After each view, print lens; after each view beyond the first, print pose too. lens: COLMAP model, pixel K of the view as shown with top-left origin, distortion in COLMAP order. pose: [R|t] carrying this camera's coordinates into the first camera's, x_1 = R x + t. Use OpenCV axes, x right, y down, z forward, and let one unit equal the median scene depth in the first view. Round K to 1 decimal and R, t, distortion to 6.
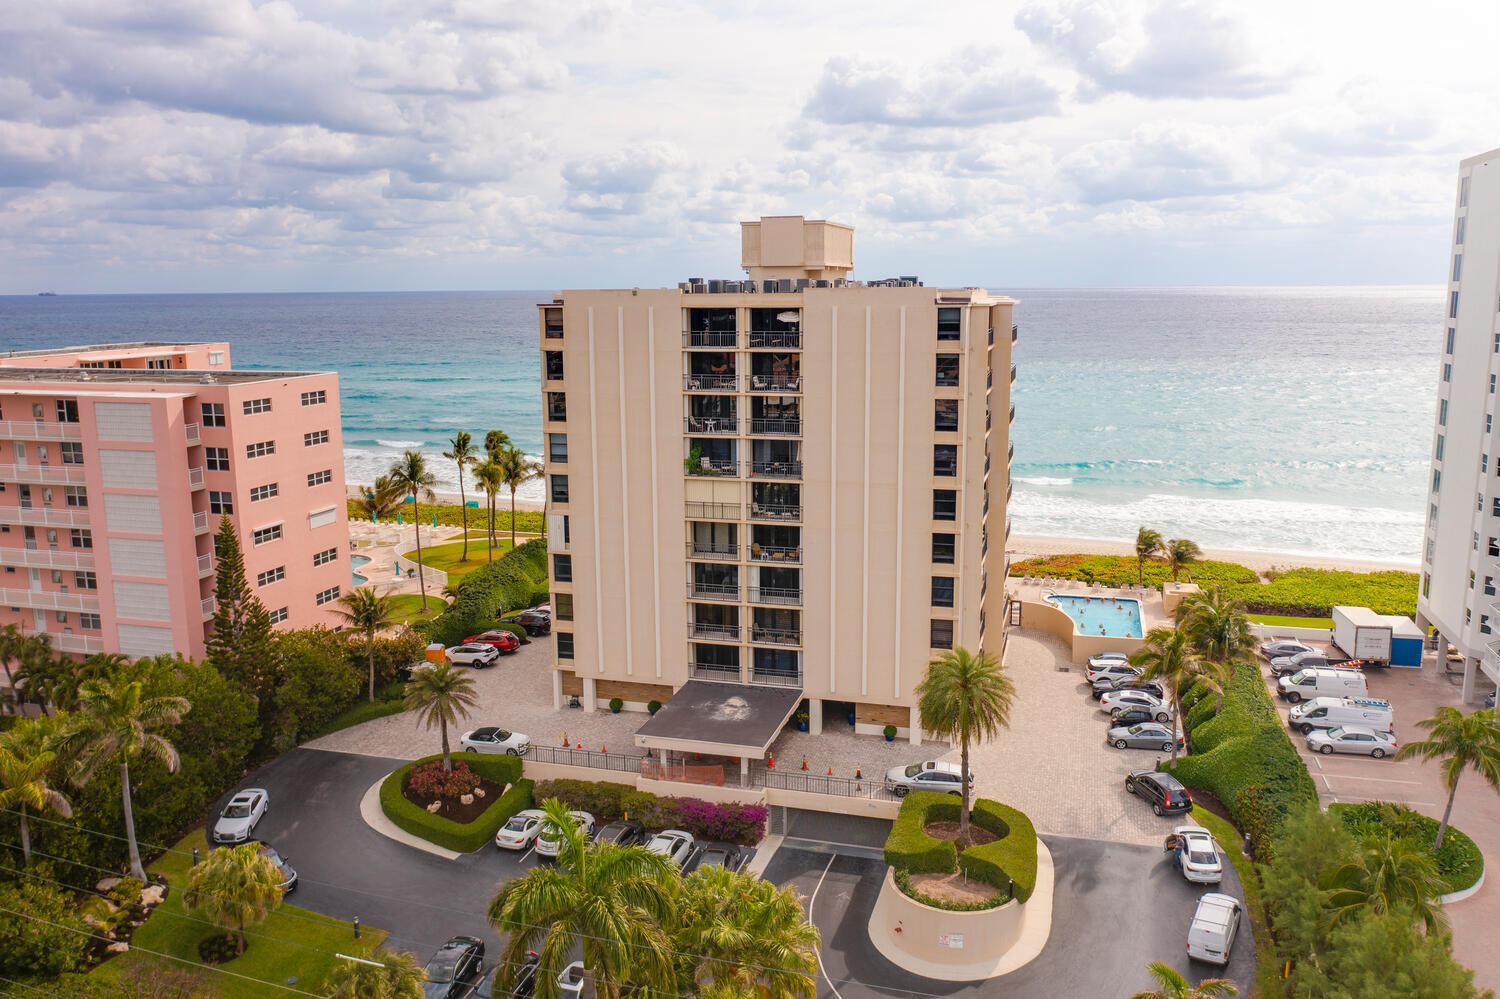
lens RADIAL K [[1201.5, 0, 752.7], [0, 1201.5, 501.1], [0, 0, 1]] dist [0.005451, -0.009881]
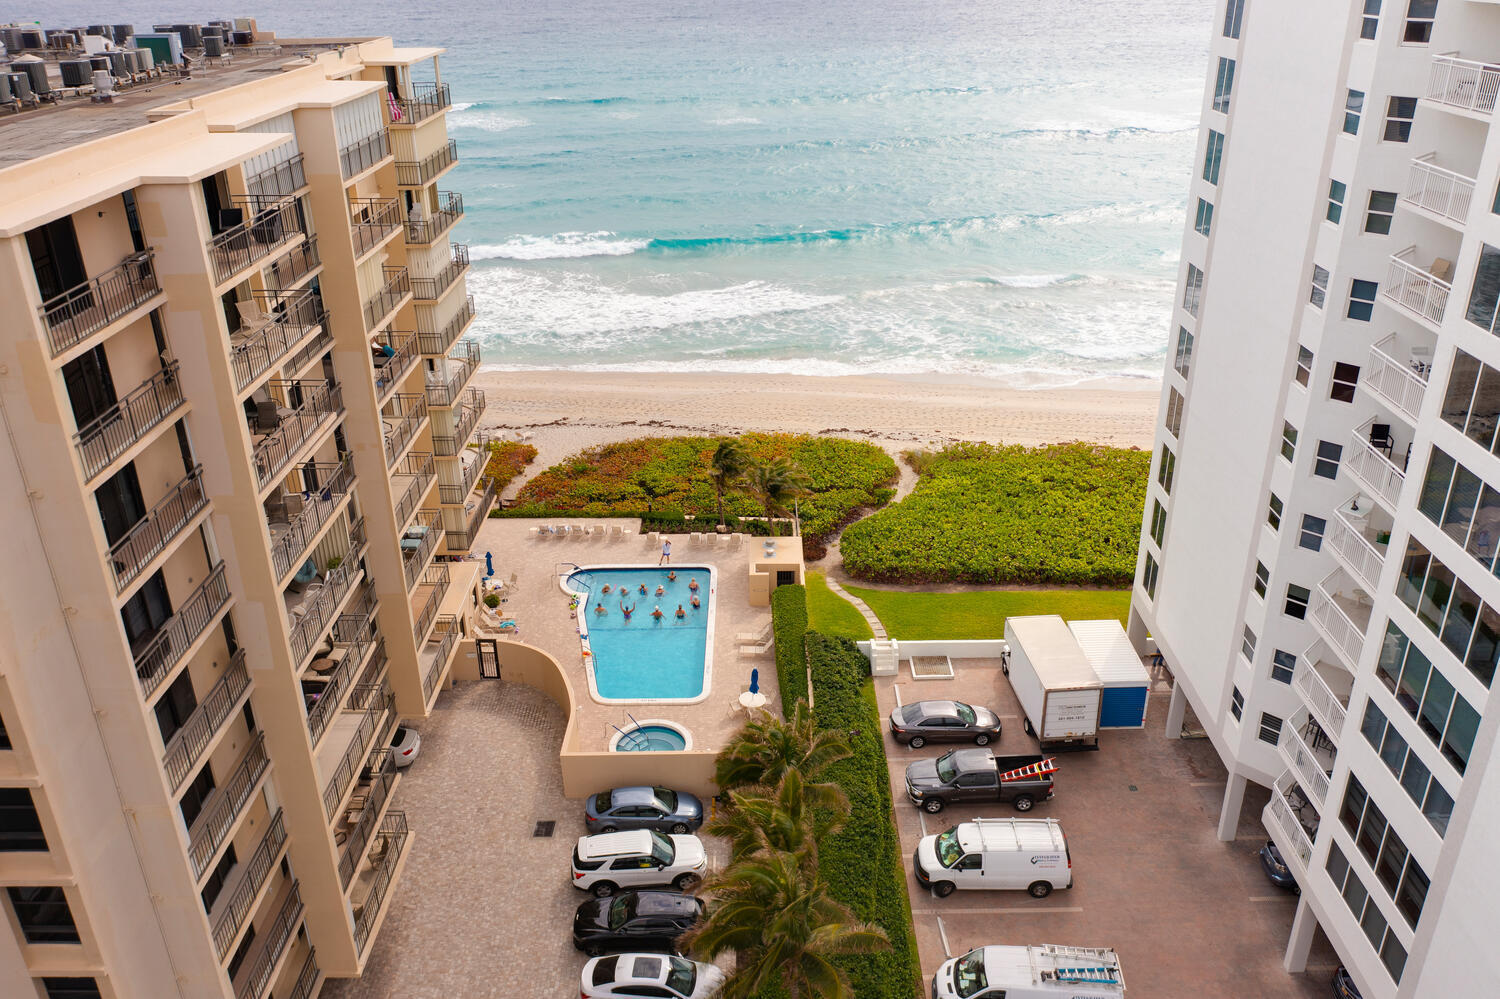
lens RADIAL K [[1201.5, 0, 749.7], [0, 1201.5, 498.7], [0, 0, 1]] dist [0.005451, -0.009881]
pose [[0.964526, -0.116660, 0.236810, 0.243684], [0.053237, 0.964583, 0.258352, -0.136004], [-0.258563, -0.236581, 0.936576, 0.526368]]
